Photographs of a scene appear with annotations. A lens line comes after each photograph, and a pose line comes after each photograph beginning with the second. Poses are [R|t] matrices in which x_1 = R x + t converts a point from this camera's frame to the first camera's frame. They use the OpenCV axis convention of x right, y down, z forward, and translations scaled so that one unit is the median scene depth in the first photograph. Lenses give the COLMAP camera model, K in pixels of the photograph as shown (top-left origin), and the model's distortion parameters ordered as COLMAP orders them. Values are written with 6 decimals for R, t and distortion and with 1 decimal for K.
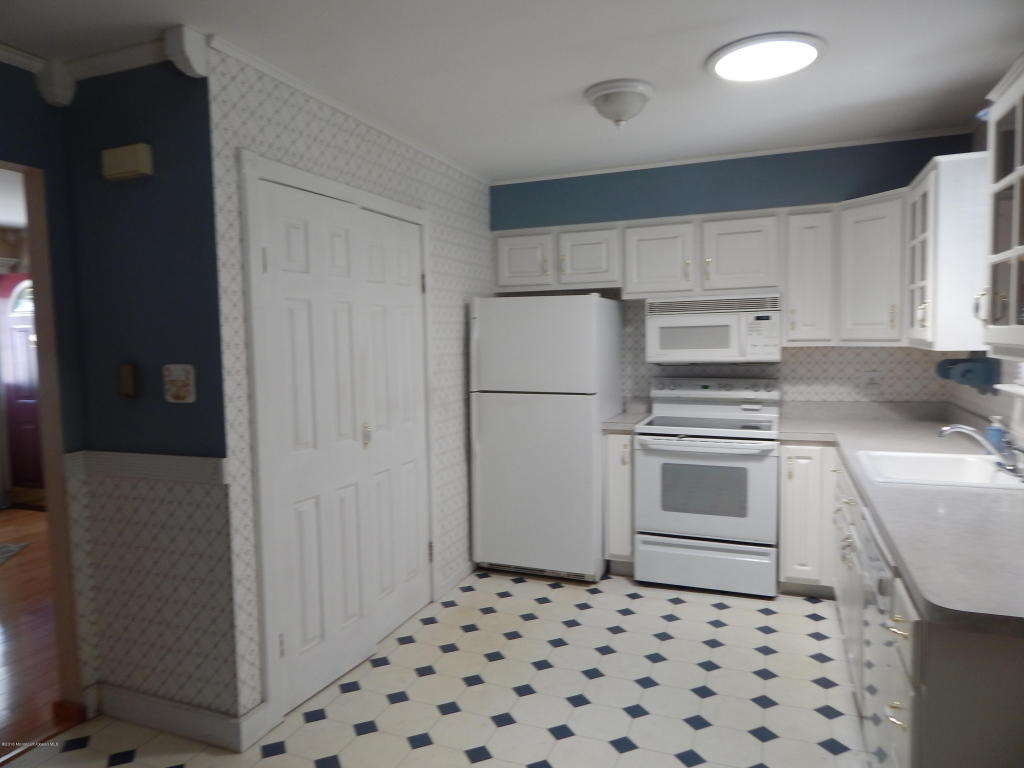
lens RADIAL K [[673.4, 0, 510.7], [0, 673.4, 378.3], [0, 0, 1]] dist [0.000801, 0.001035]
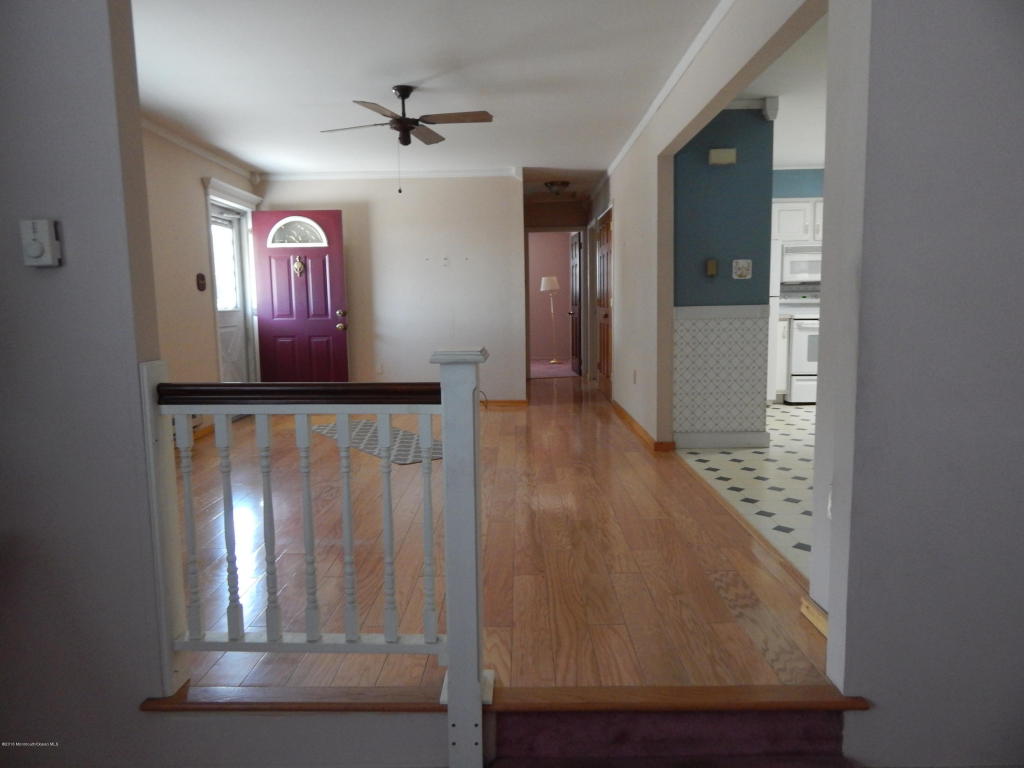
lens RADIAL K [[673.4, 0, 510.7], [0, 673.4, 378.3], [0, 0, 1]] dist [0.000801, 0.001035]
pose [[0.932017, -0.035799, 0.360643, -1.163035], [0.021041, 0.998776, 0.044767, 0.142048], [-0.361804, -0.034135, 0.931629, -0.399279]]
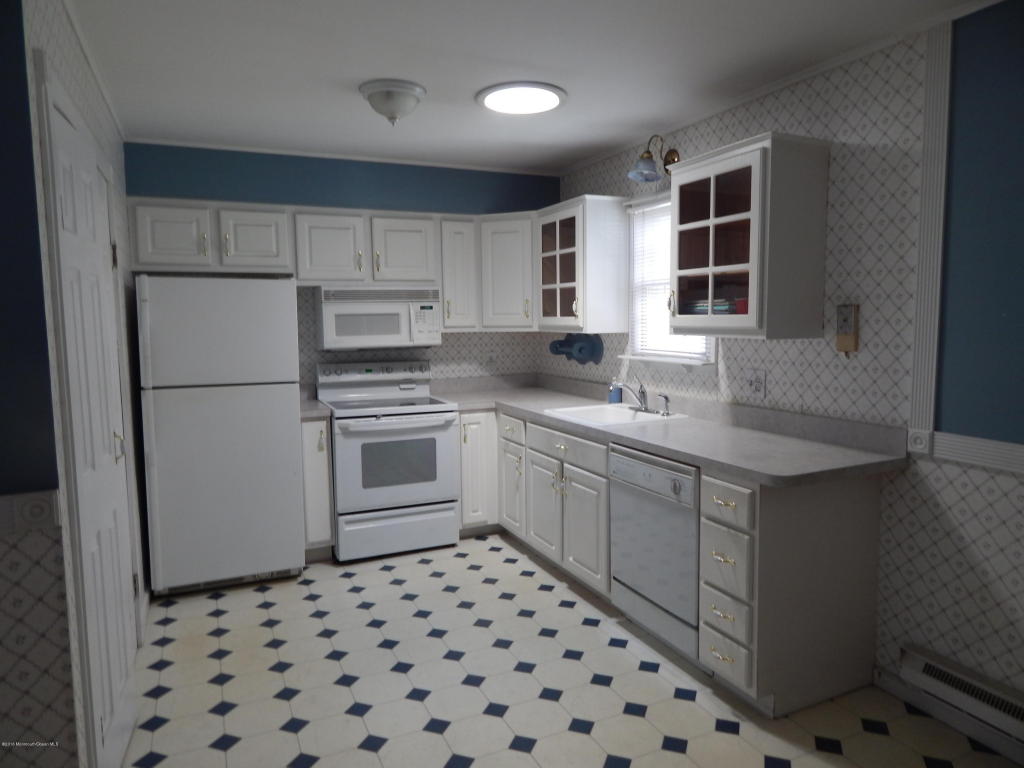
lens RADIAL K [[673.4, 0, 510.7], [0, 673.4, 378.3], [0, 0, 1]] dist [0.000801, 0.001035]
pose [[0.692726, -0.054655, 0.719127, -0.358772], [0.045279, 0.998453, 0.032268, 0.000349], [-0.719778, 0.010208, 0.694129, 0.099279]]
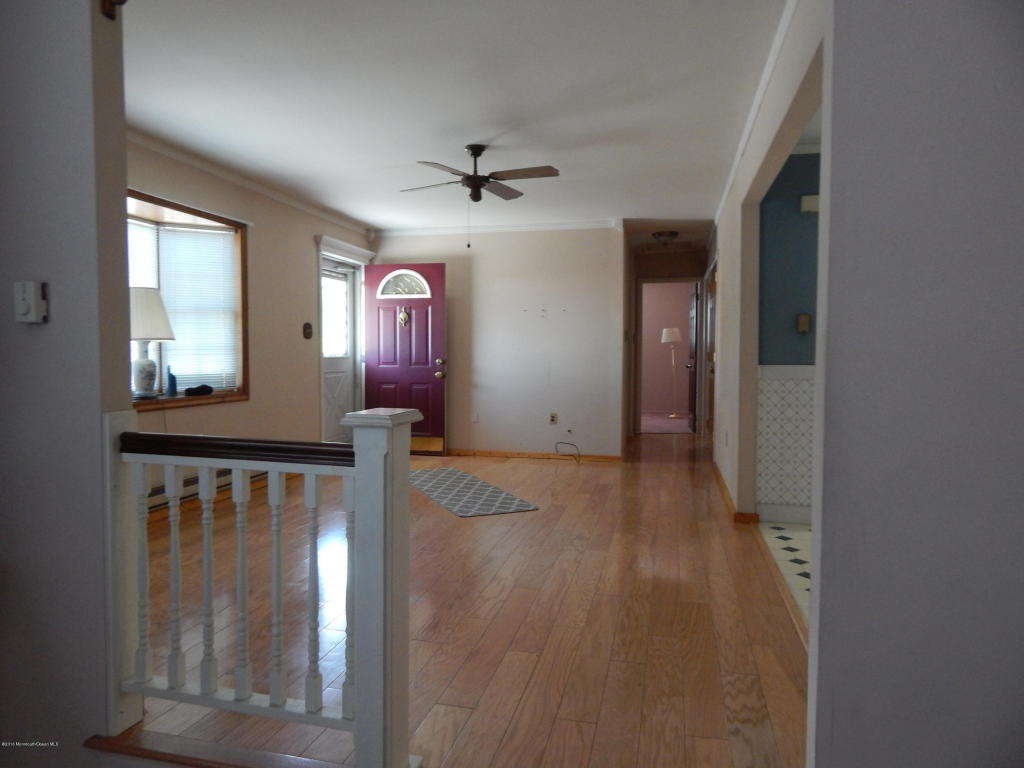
lens RADIAL K [[673.4, 0, 510.7], [0, 673.4, 378.3], [0, 0, 1]] dist [0.000801, 0.001035]
pose [[0.989036, 0.017858, 0.146590, -1.010942], [-0.014162, 0.999556, -0.026222, 0.130306], [-0.146993, 0.023859, 0.988850, -0.411008]]
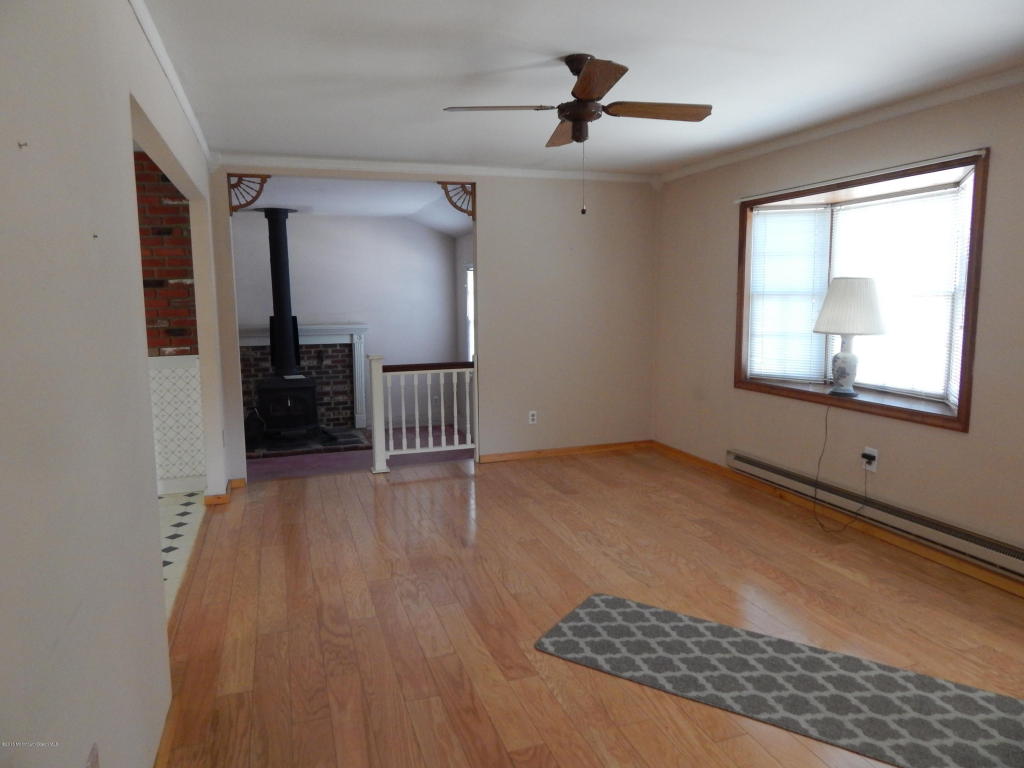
lens RADIAL K [[673.4, 0, 510.7], [0, 673.4, 378.3], [0, 0, 1]] dist [0.000801, 0.001035]
pose [[-0.755457, 0.106495, -0.646486, -0.326885], [-0.020035, 0.982486, 0.185256, -0.074412], [0.654892, 0.152905, -0.740092, 1.294911]]
